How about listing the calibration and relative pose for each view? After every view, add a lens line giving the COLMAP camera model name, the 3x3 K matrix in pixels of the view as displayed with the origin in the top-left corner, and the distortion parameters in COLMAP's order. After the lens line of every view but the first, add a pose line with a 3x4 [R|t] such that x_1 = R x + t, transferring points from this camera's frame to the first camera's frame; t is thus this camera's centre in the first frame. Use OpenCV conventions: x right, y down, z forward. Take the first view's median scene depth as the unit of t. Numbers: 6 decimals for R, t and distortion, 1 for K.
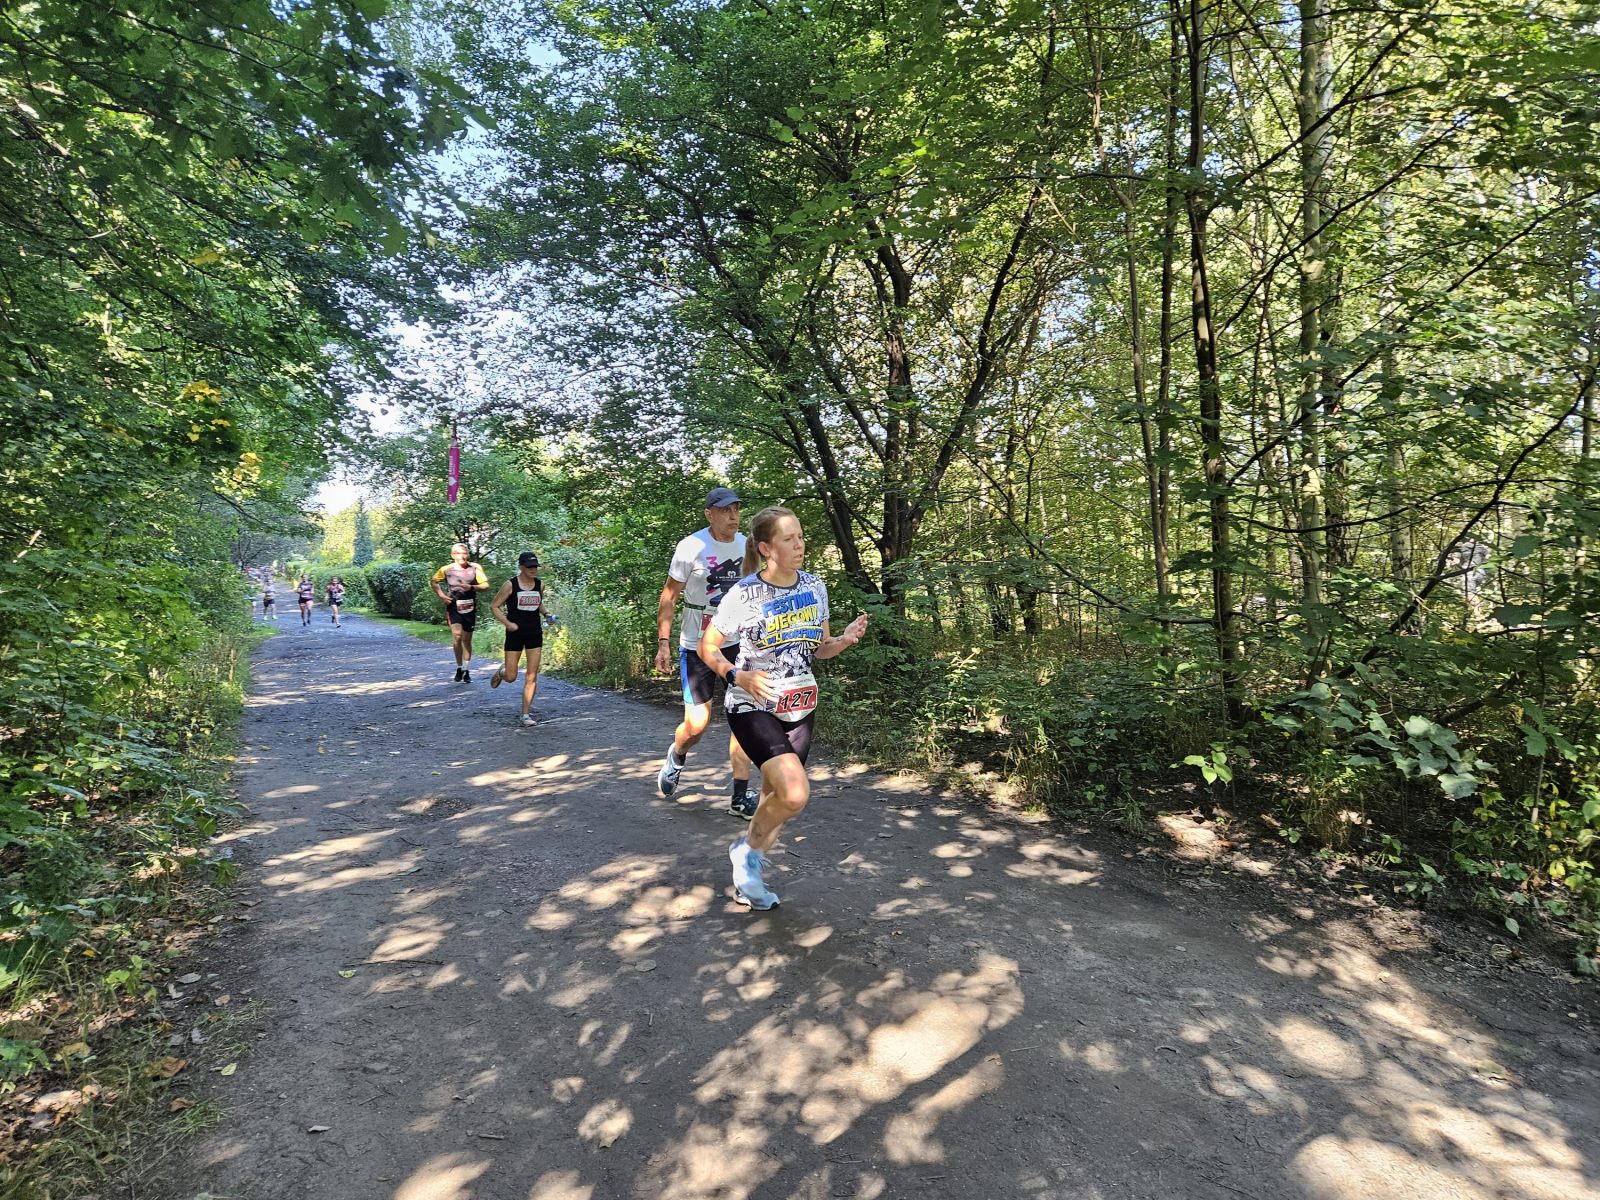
lens RADIAL K [[1091.7, 0, 823.7], [0, 1091.7, 591.8], [0, 0, 1]] dist [0.061801, -0.057586]
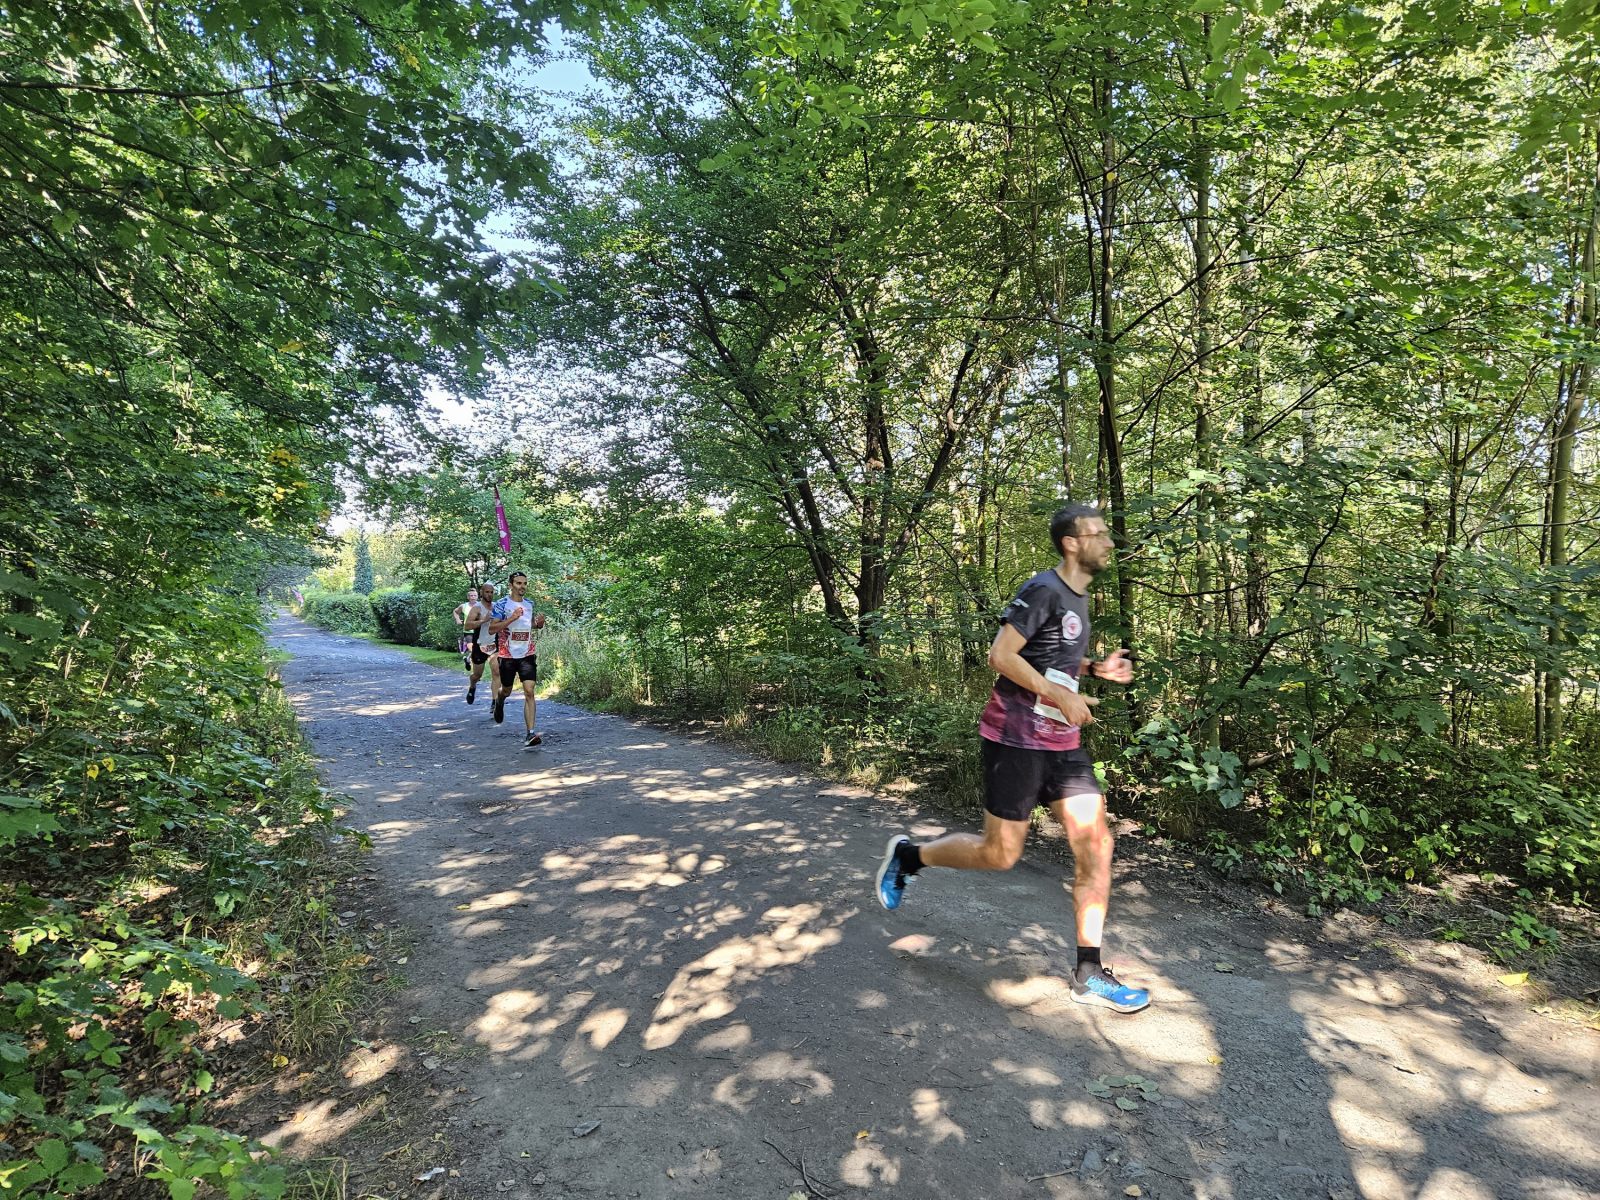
lens RADIAL K [[1085.6, 0, 824.4], [0, 1085.6, 606.9], [0, 0, 1]] dist [0.066557, -0.060813]
pose [[0.999828, 0.014651, 0.011359, 0.004285], [-0.014505, 0.999812, -0.012843, -0.011639], [-0.011545, 0.012676, 0.999853, -0.142776]]
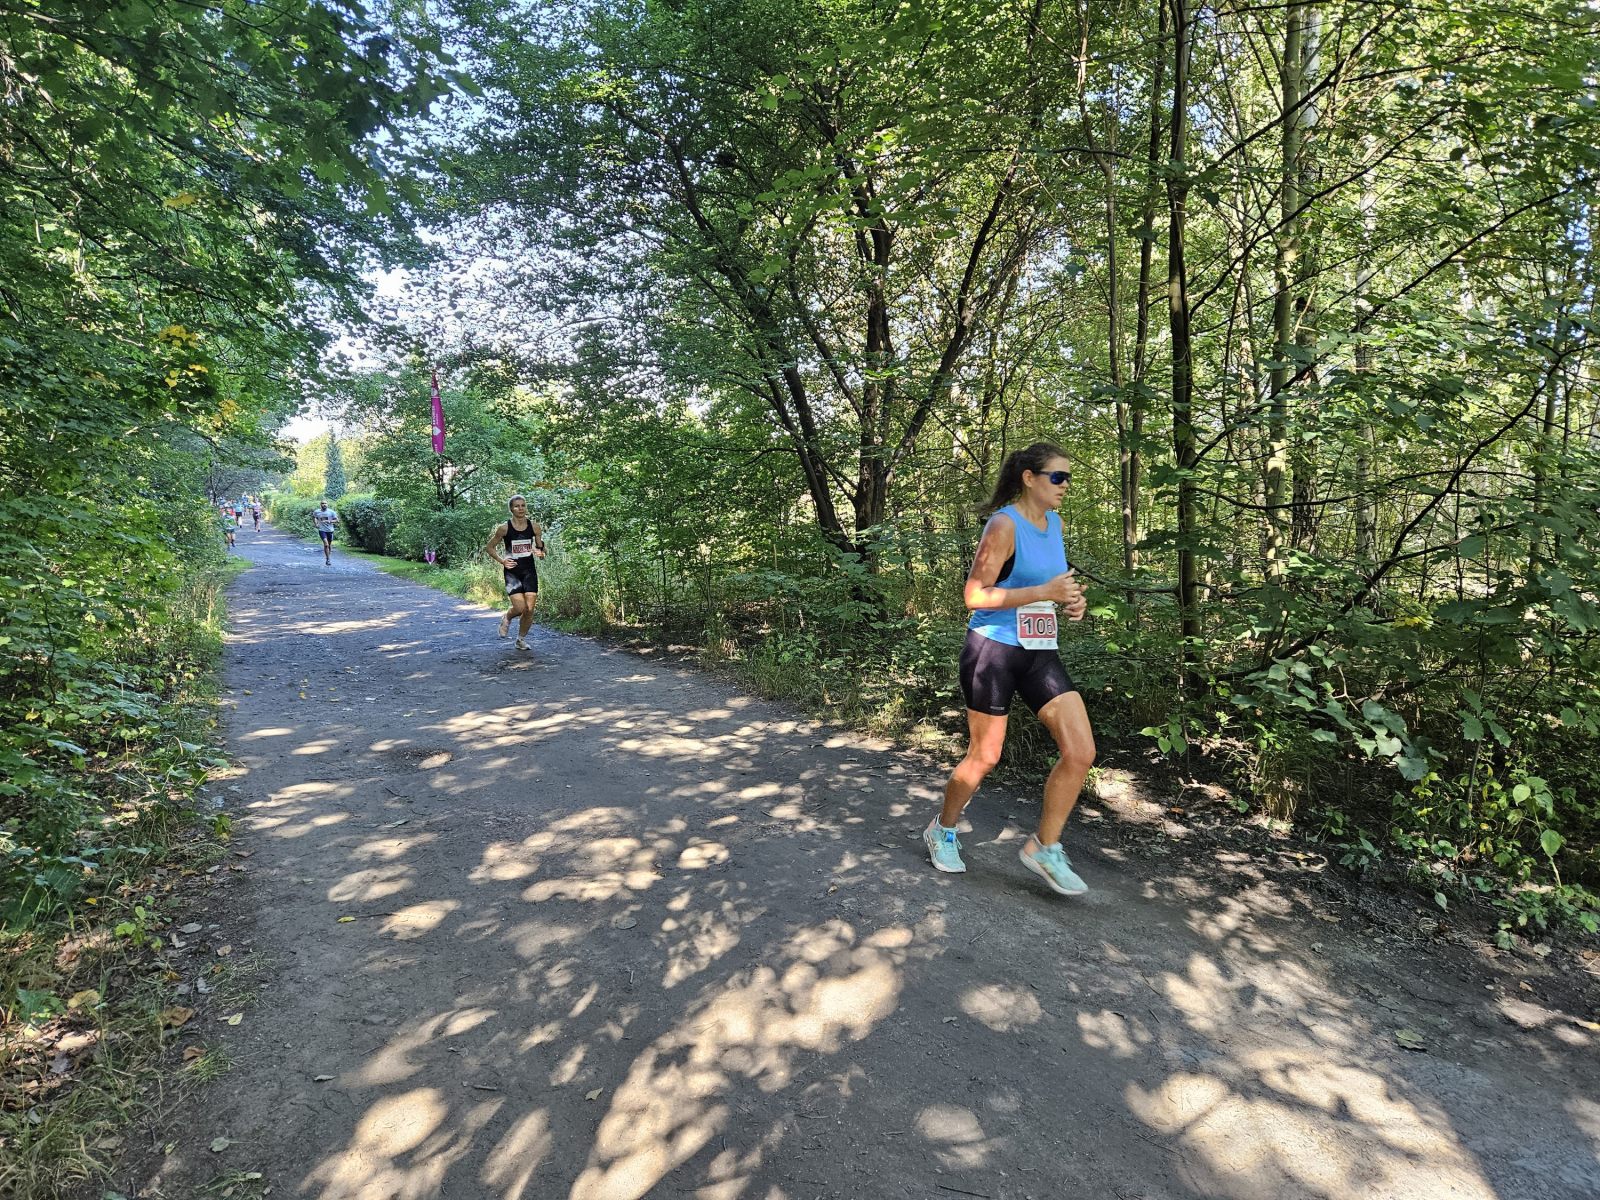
lens RADIAL K [[1087.1, 0, 810.4], [0, 1087.1, 596.2], [0, 0, 1]] dist [0.064462, -0.060594]
pose [[0.999702, 0.019938, 0.014076, -0.001936], [-0.020739, 0.998028, 0.059252, -0.013760], [-0.012866, -0.059527, 0.998144, -0.011800]]
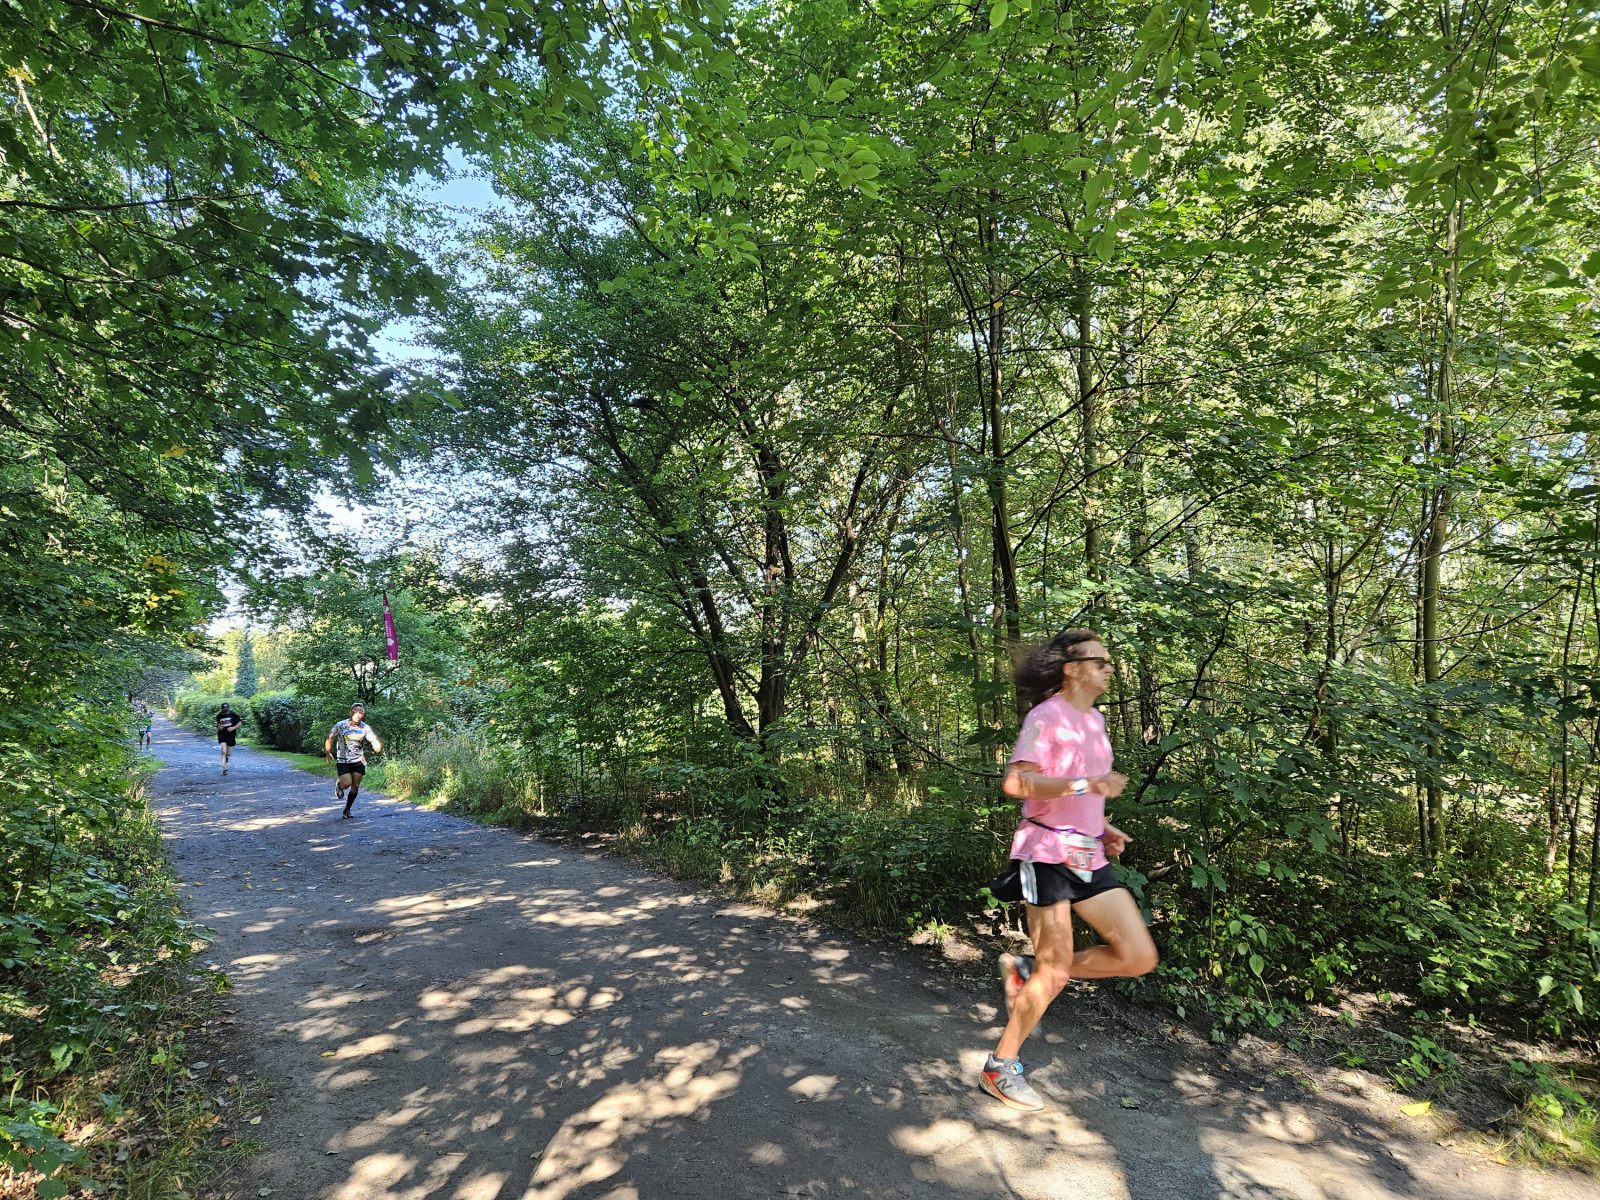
lens RADIAL K [[1086.5, 0, 802.1], [0, 1086.5, 601.7], [0, 0, 1]] dist [0.059163, -0.052188]
pose [[0.996743, 0.017250, 0.078773, 0.007020], [-0.008627, 0.994057, -0.108519, -0.020147], [-0.080177, 0.107486, 0.990968, -0.137257]]
